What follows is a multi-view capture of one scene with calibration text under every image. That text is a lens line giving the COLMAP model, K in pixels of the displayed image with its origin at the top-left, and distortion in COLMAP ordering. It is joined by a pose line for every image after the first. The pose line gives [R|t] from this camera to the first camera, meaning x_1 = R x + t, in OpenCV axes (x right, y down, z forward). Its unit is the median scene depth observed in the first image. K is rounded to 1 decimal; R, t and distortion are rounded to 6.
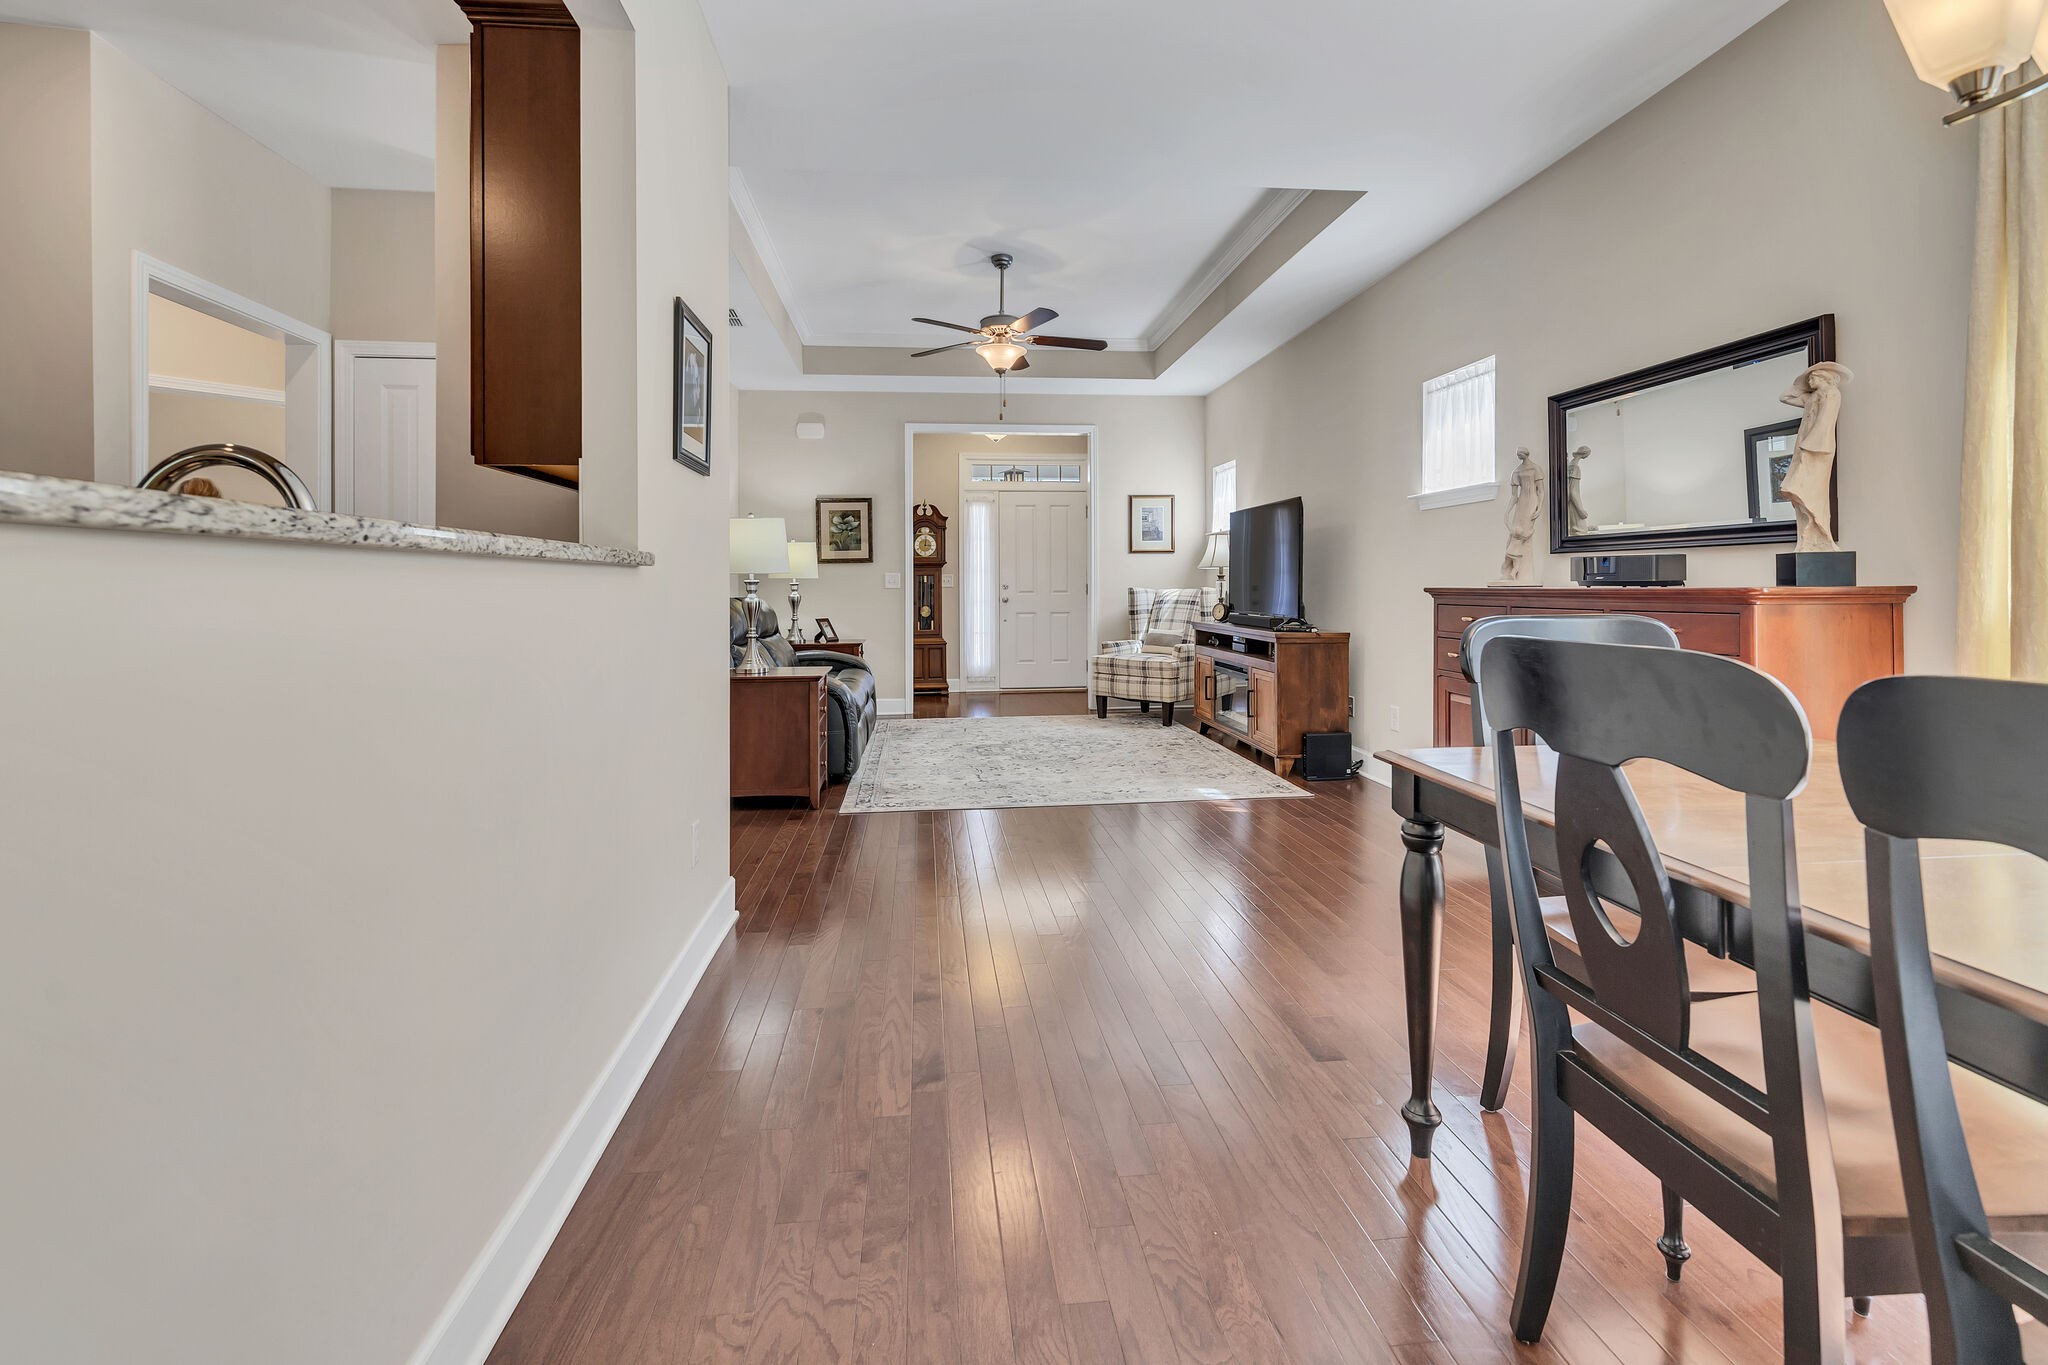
lens RADIAL K [[932.4, 0, 1048.9], [0, 932.4, 581.4], [0, 0, 1]] dist [-0.001205, -0.000172]
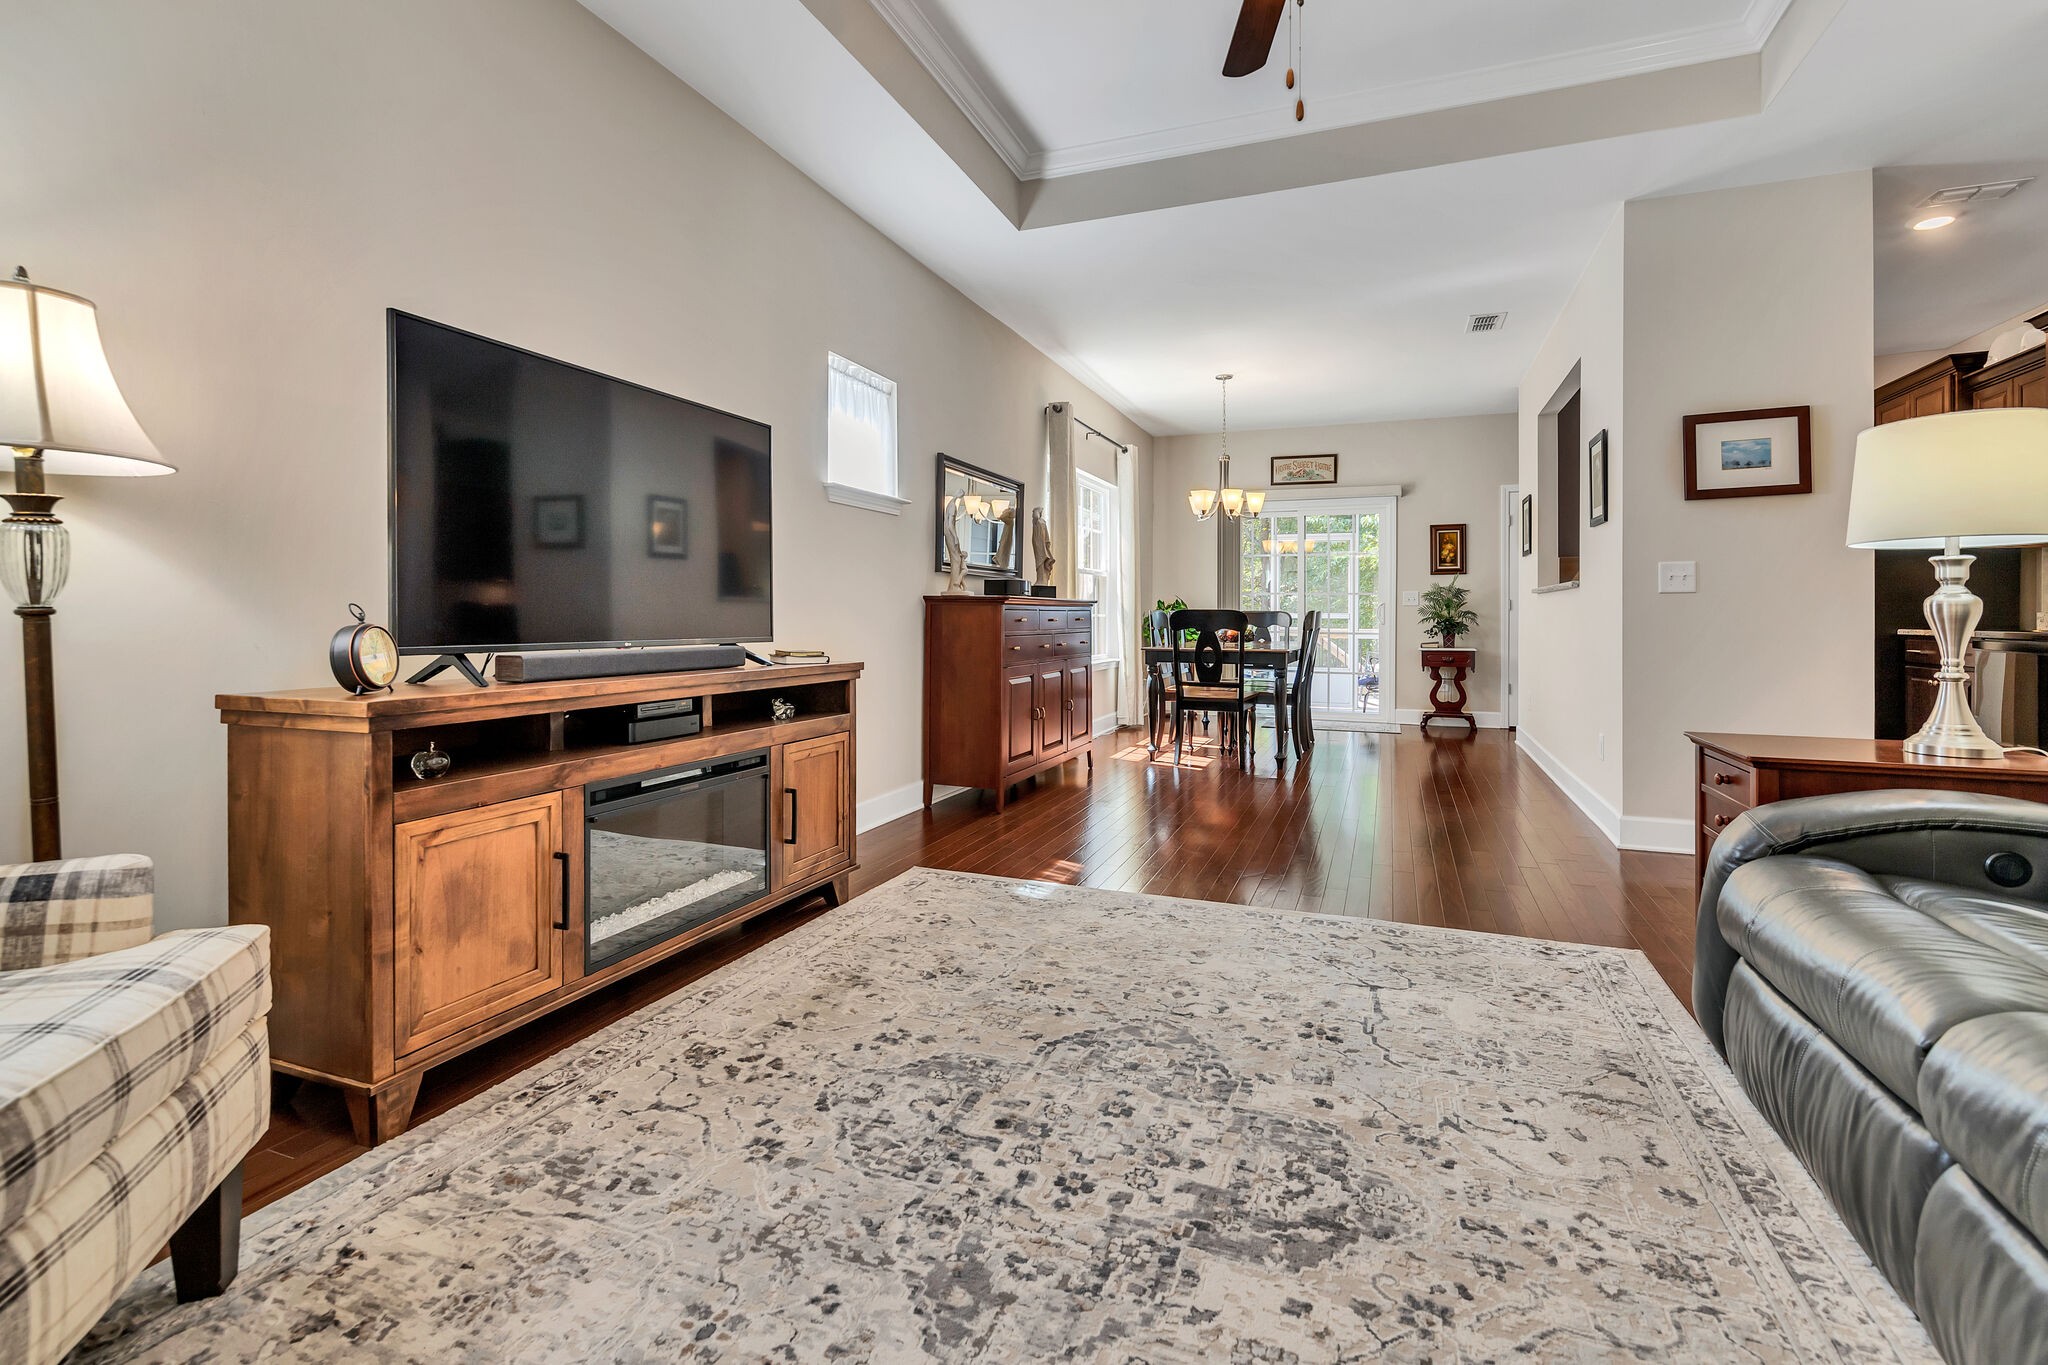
lens RADIAL K [[944.0, 0, 1028.2], [0, 944.0, 602.8], [0, 0, 1]] dist [0.001526, -0.001033]
pose [[-0.880321, 0.007581, 0.474319, -0.141971], [-0.001020, 0.999840, -0.017874, 0.027325], [-0.474378, -0.016219, -0.880172, 1.456128]]
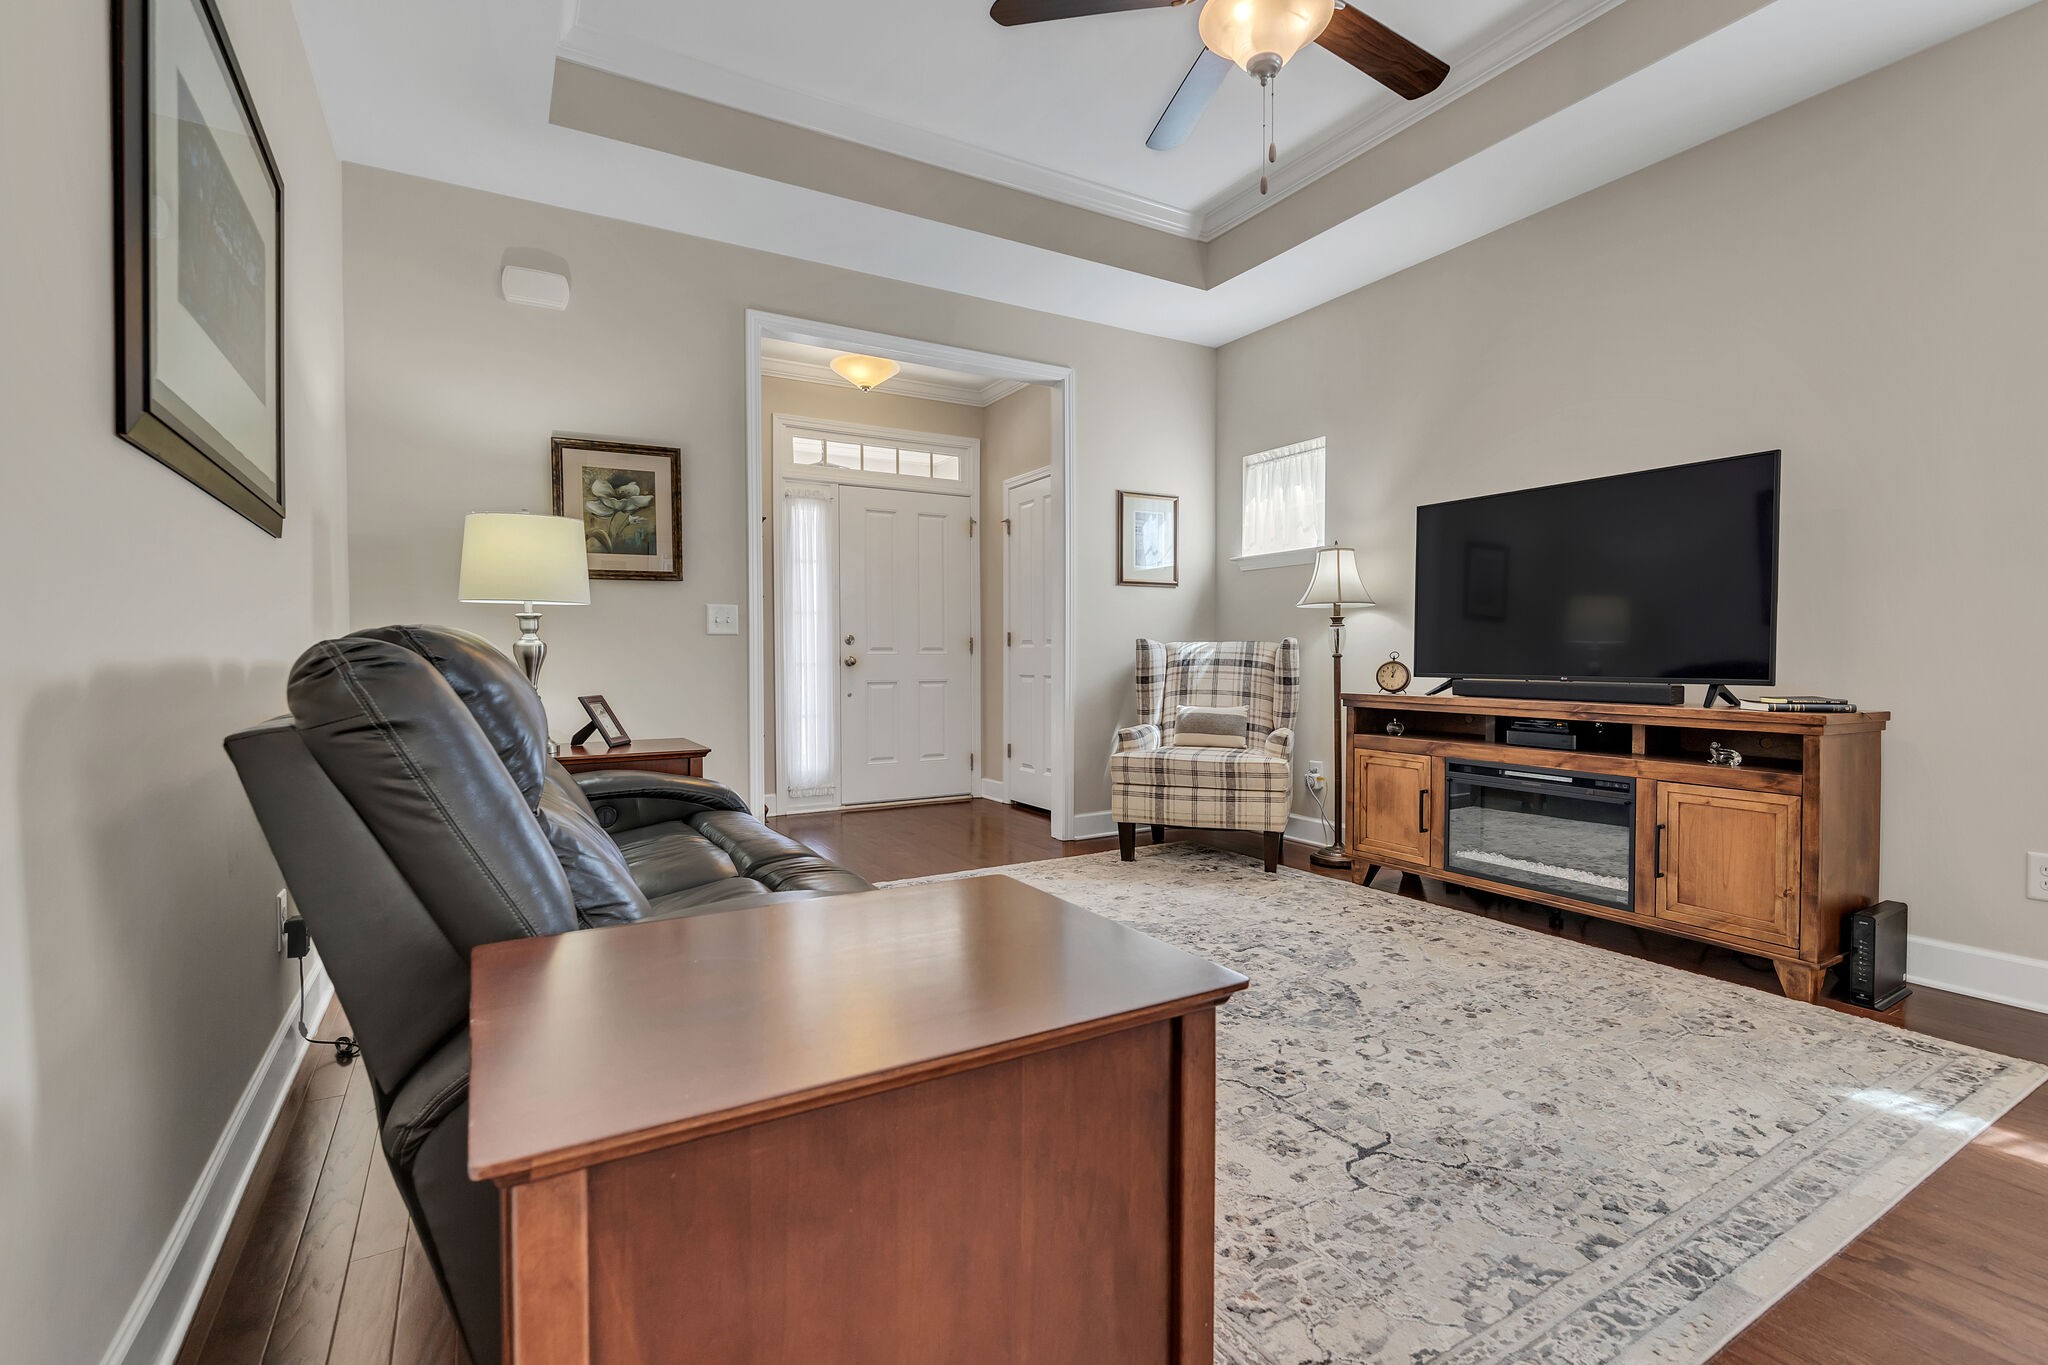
lens RADIAL K [[899.7, 0, 1047.0], [0, 899.7, 676.4], [0, 0, 1]] dist [0.001419, -0.000221]
pose [[0.910910, -0.004011, 0.412586, -0.311271], [-0.006155, 0.999709, 0.023308, 0.026283], [-0.412559, -0.023771, 0.910621, 0.721251]]
